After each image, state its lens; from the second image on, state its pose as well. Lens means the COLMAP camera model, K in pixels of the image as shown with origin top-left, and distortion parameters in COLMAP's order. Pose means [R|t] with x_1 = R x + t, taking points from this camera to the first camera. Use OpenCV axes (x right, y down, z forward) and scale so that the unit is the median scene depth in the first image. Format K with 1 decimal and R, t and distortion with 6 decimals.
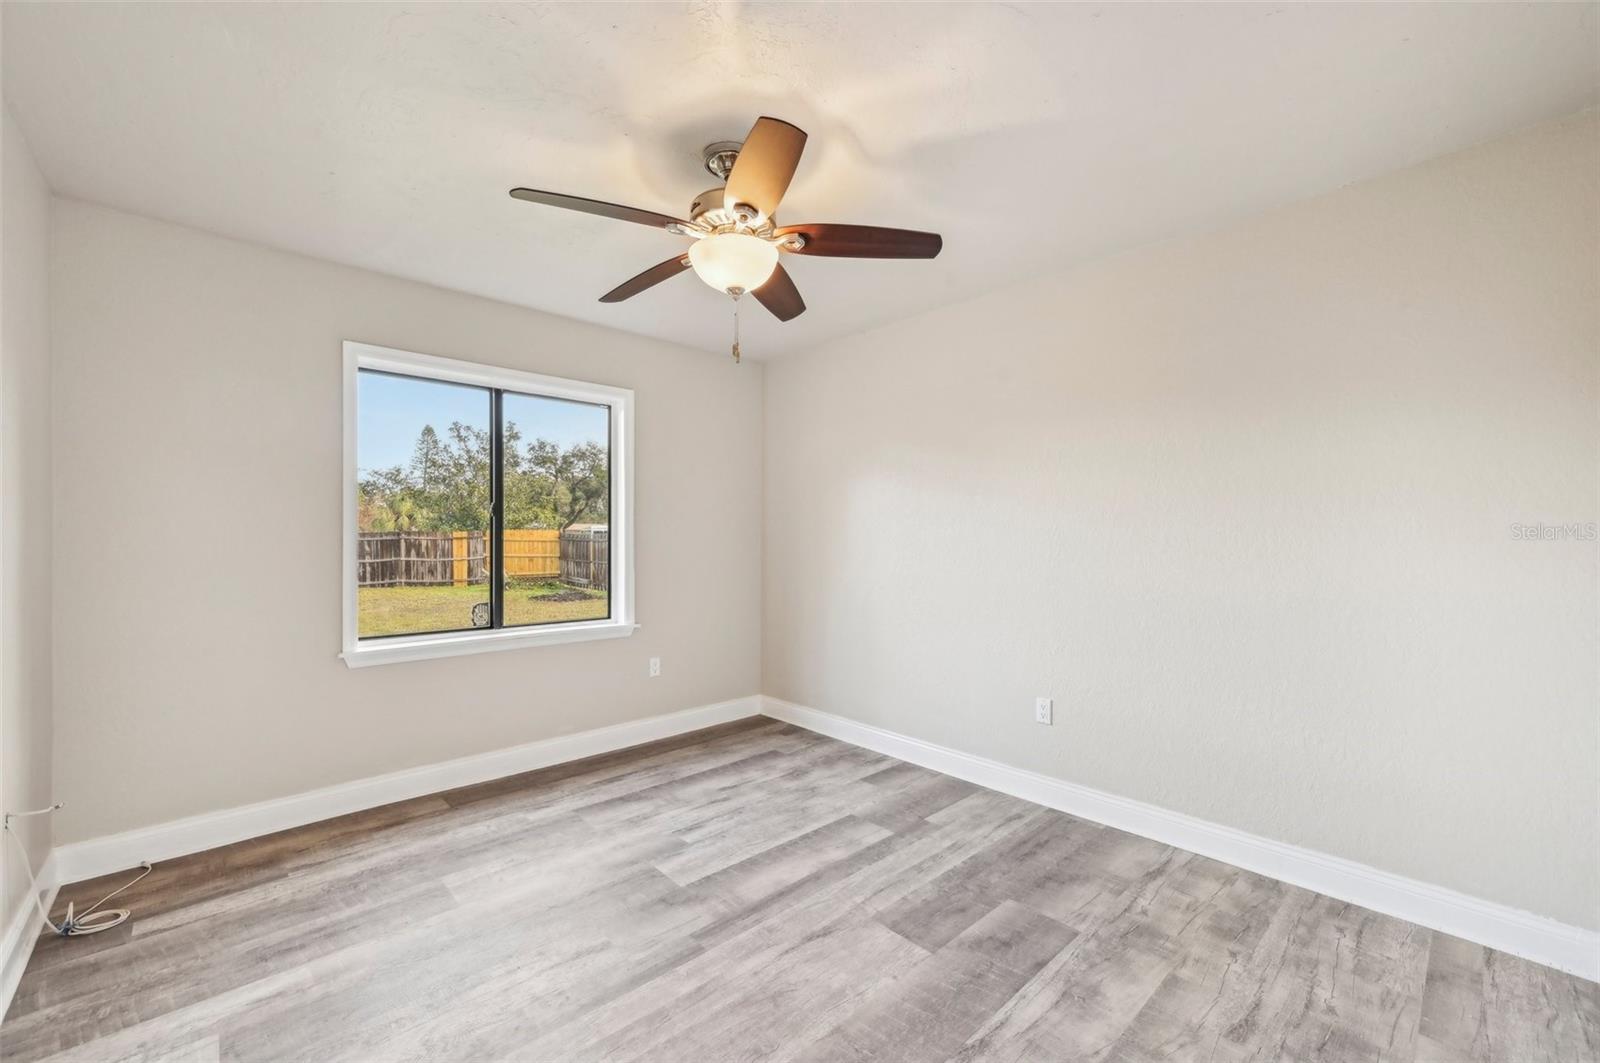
lens RADIAL K [[638.0, 0, 800.5], [0, 638.0, 538.0], [0, 0, 1]] dist [-0.000323, 0.000146]
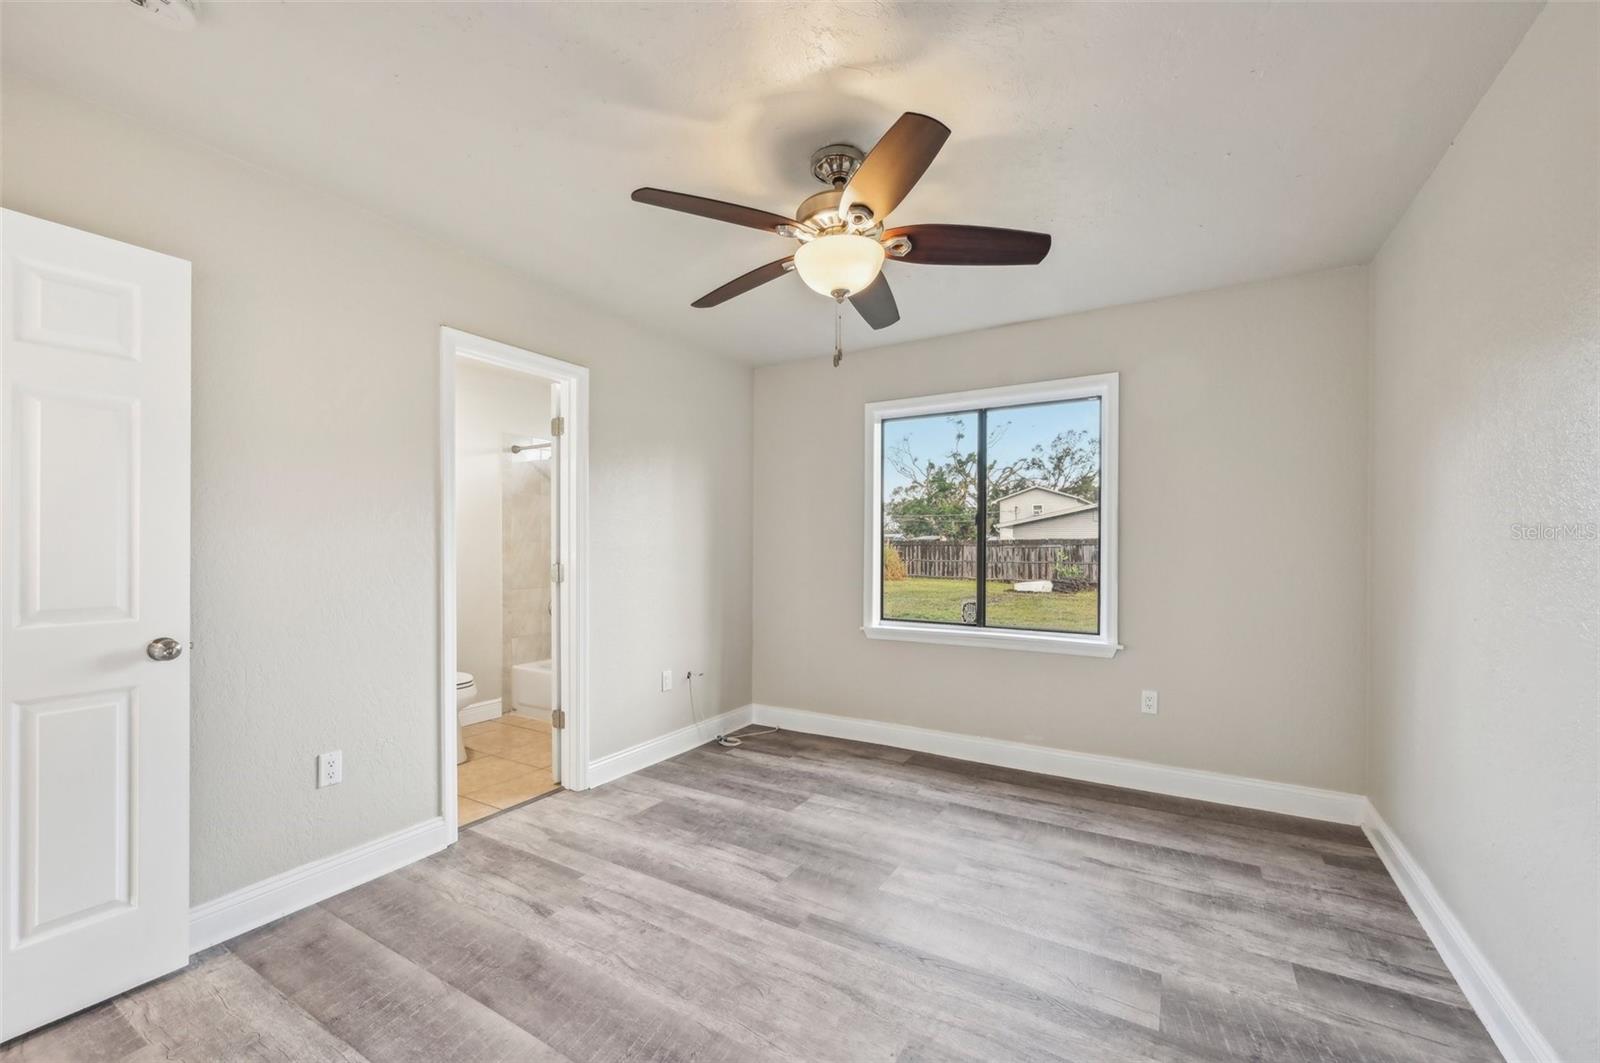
lens RADIAL K [[628.1, 0, 792.9], [0, 628.1, 547.4], [0, 0, 1]] dist [-0.000622, -0.000097]
pose [[0.287678, 0.002924, -0.957723, 0.533413], [0.000452, 0.999995, 0.003188, 0.001402], [0.957727, -0.001350, 0.287675, 0.429617]]
